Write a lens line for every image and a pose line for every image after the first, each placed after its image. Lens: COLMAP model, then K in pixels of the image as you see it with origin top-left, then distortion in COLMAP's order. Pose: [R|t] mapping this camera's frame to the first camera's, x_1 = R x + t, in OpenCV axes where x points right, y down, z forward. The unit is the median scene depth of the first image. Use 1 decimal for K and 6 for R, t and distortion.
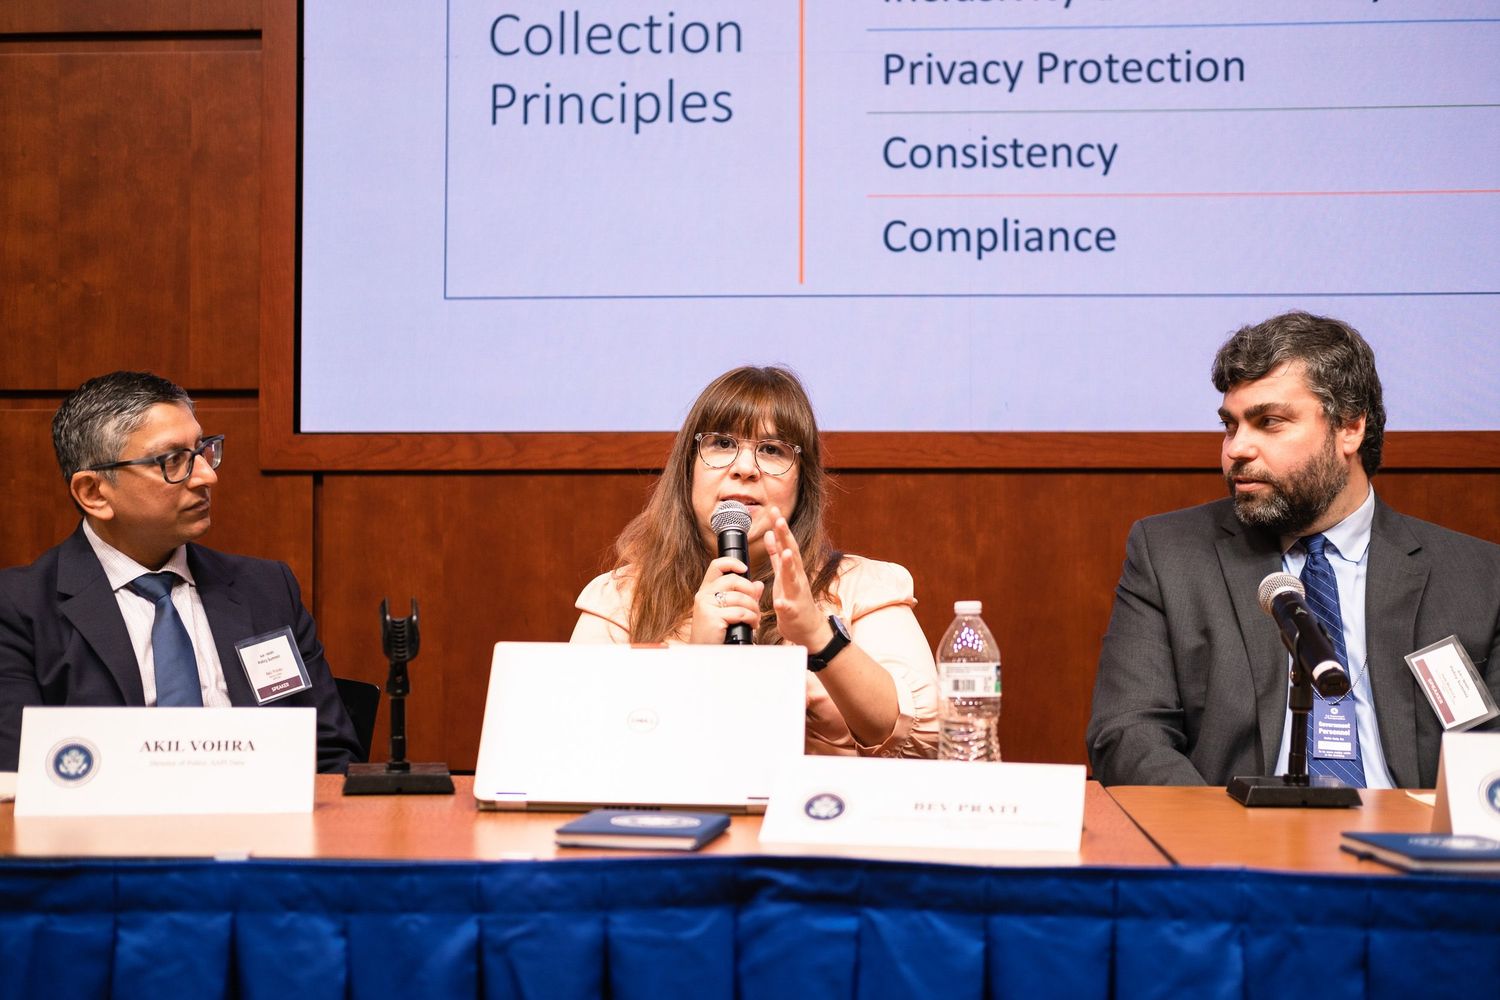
lens RADIAL K [[2336.0, 0, 743.7], [0, 2336.0, 516.9], [0, 0, 1]] dist [-0.279155, 1.826550]
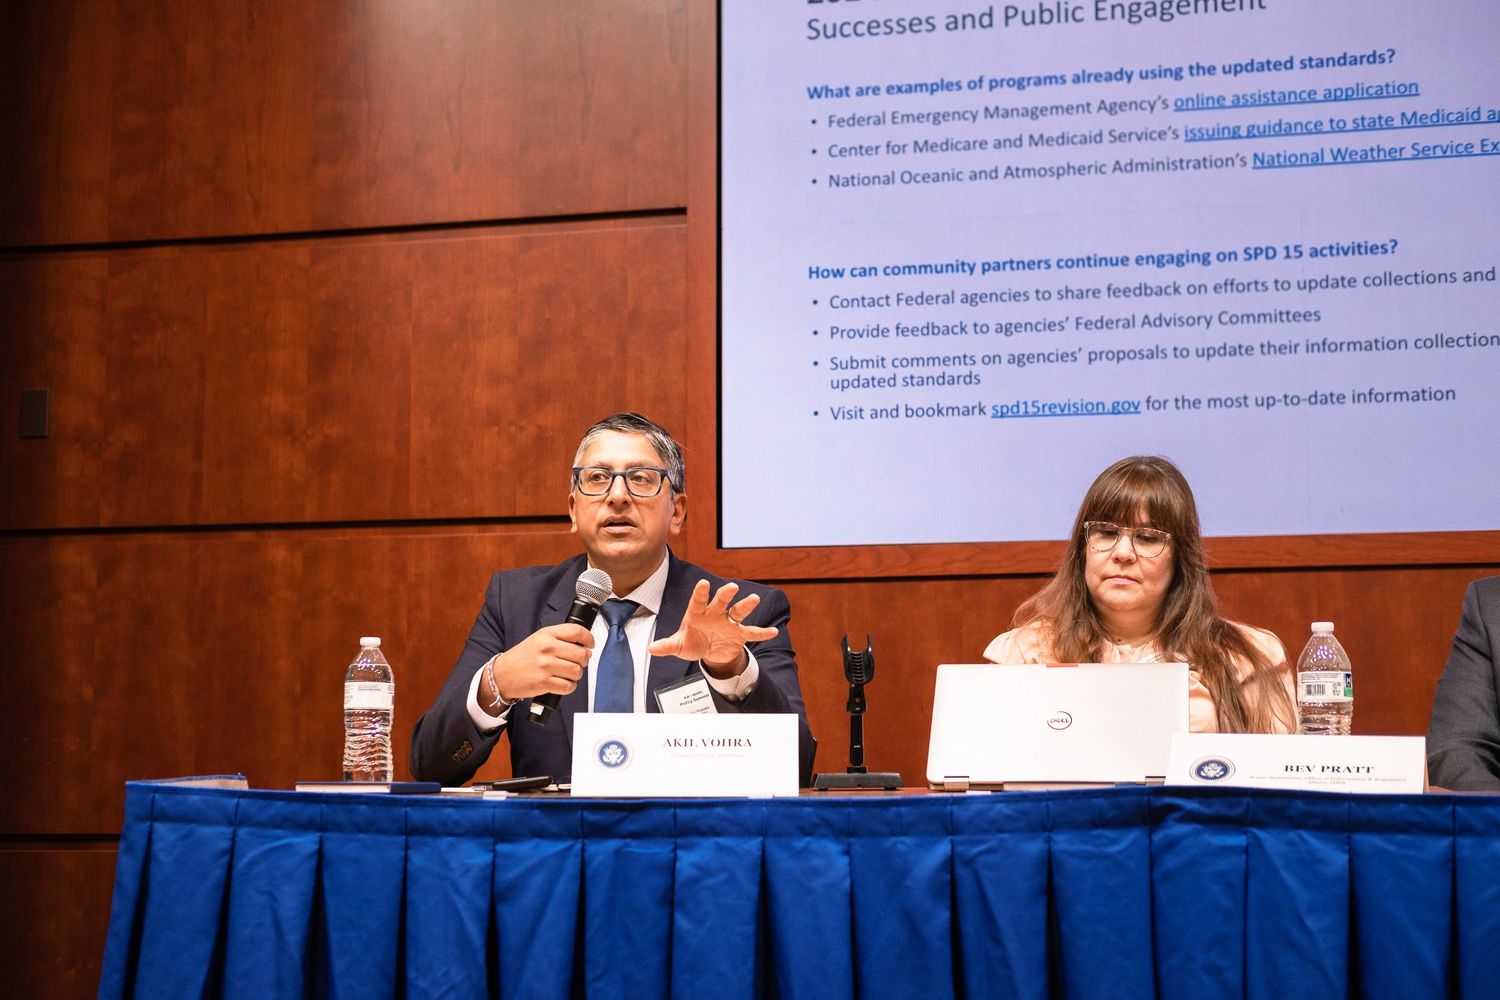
lens RADIAL K [[2312.2, 0, 746.5], [0, 2312.2, 502.4], [0, 0, 1]] dist [-0.242665, 1.710087]
pose [[0.990373, -0.021590, -0.136728, -0.039115], [0.009323, 0.995923, -0.089726, 0.082066], [0.138108, 0.087587, 0.986537, -0.257411]]
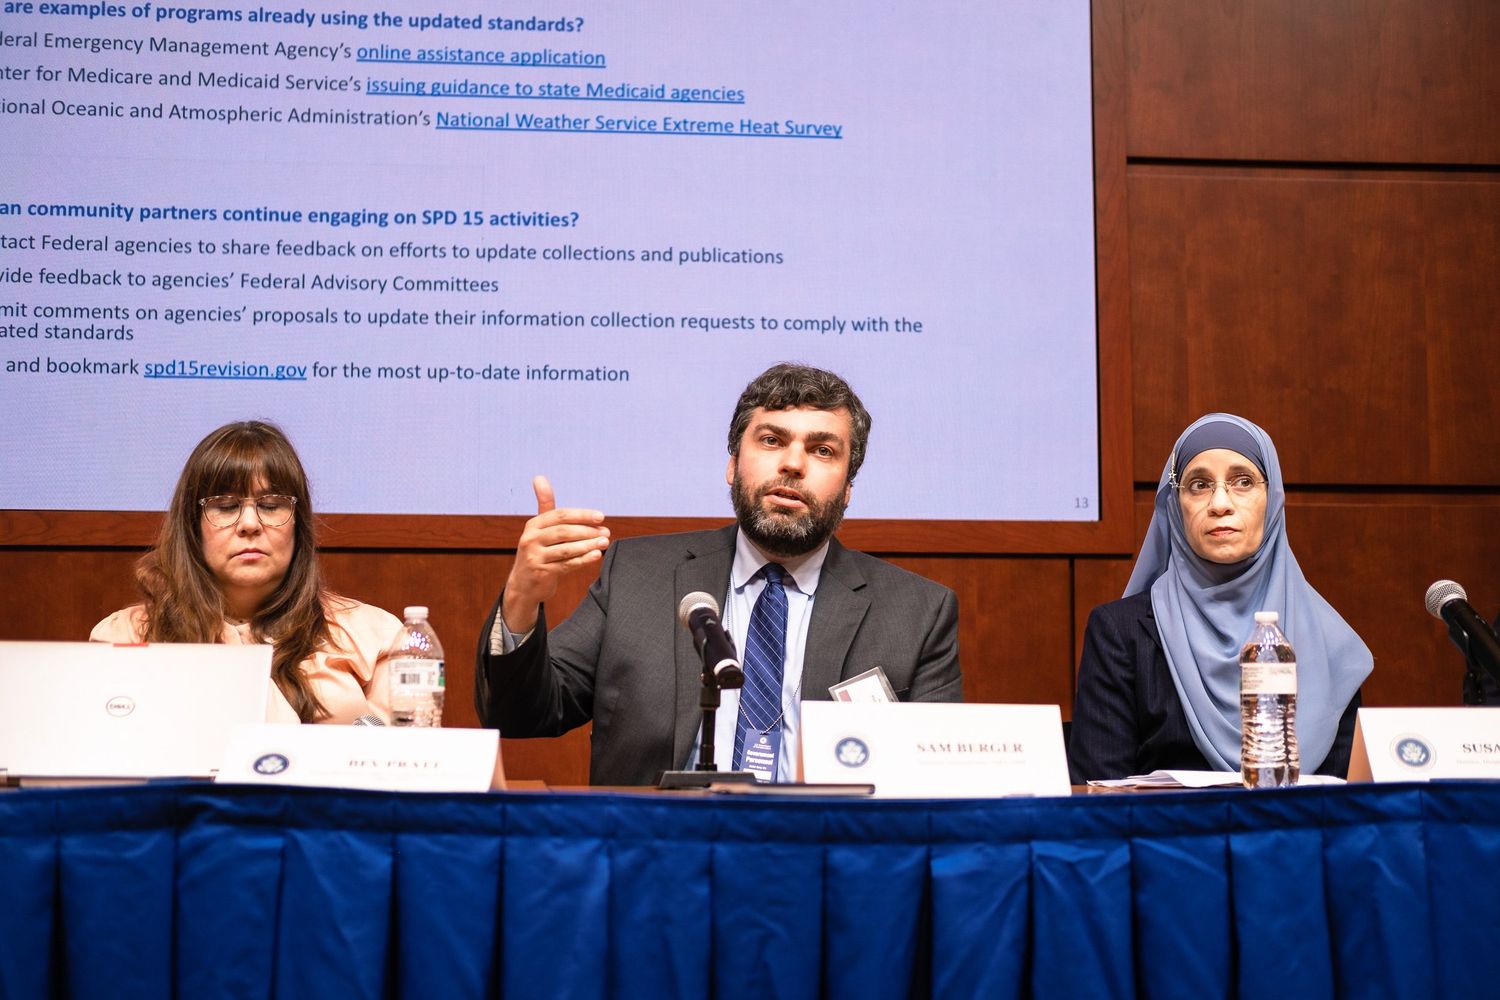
lens RADIAL K [[2355.0, 0, 746.9], [0, 2355.0, 505.2], [0, 0, 1]] dist [-0.245689, 1.711862]
pose [[0.985364, 0.014210, 0.169871, 0.063138], [-0.000790, 0.996889, -0.078812, 0.080783], [-0.170463, 0.077525, 0.982310, -0.169959]]
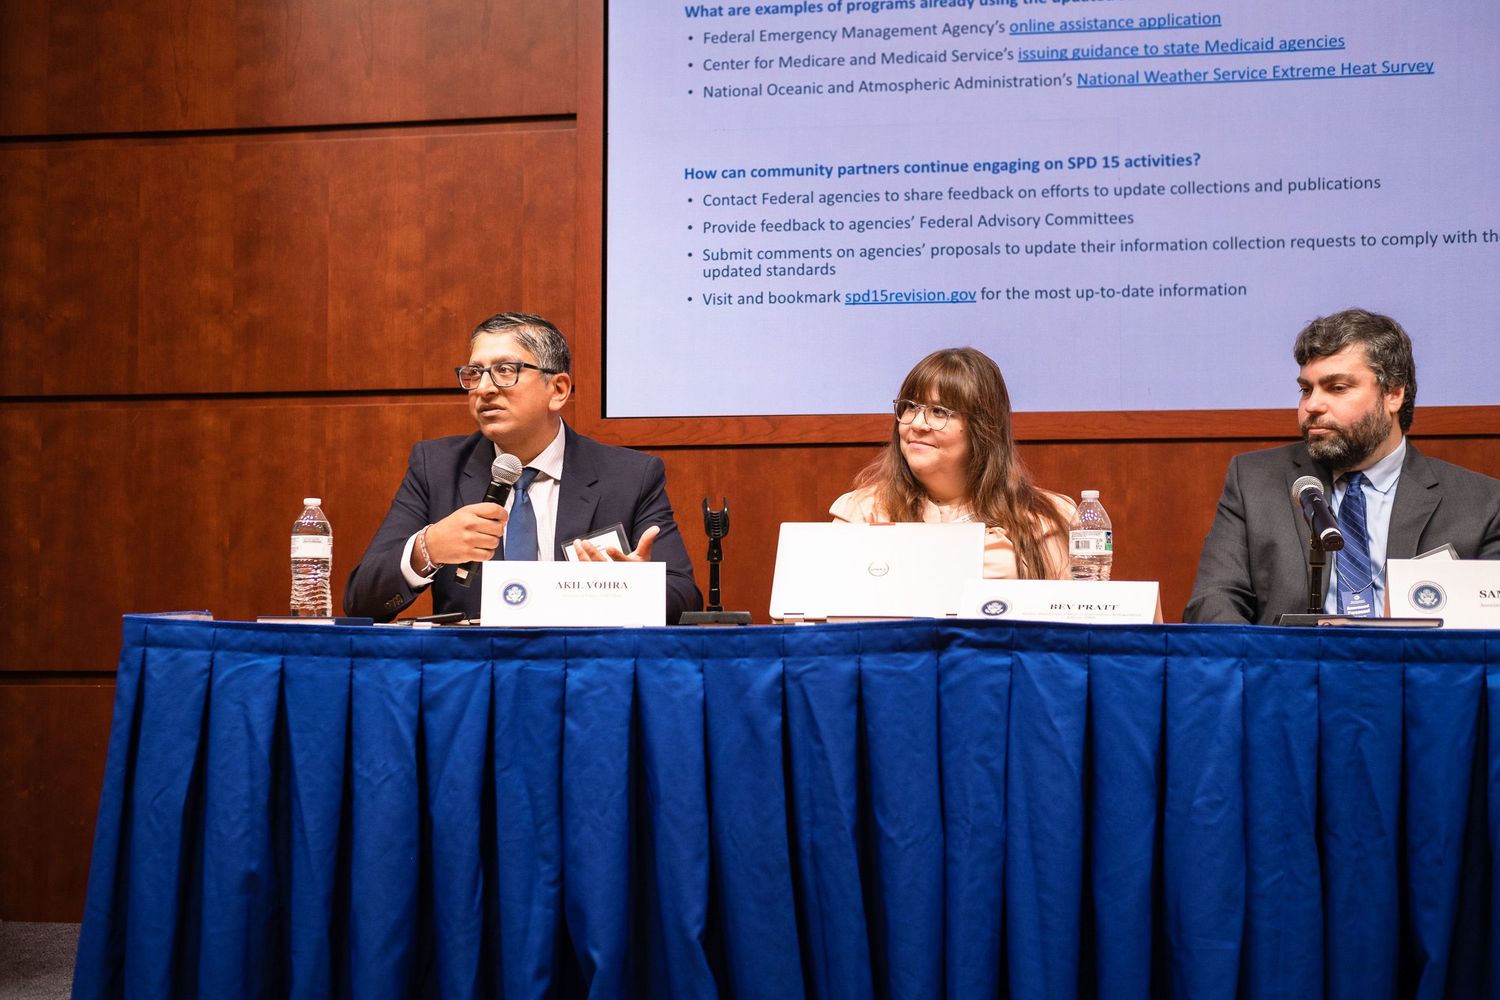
lens RADIAL K [[2336.0, 0, 743.7], [0, 2336.0, 516.9], [0, 0, 1]] dist [-0.279155, 1.826550]
pose [[0.995811, -0.007873, -0.091098, 0.009040], [0.006012, 0.999768, -0.020685, 0.086677], [0.091240, 0.020050, 0.995627, -0.555279]]
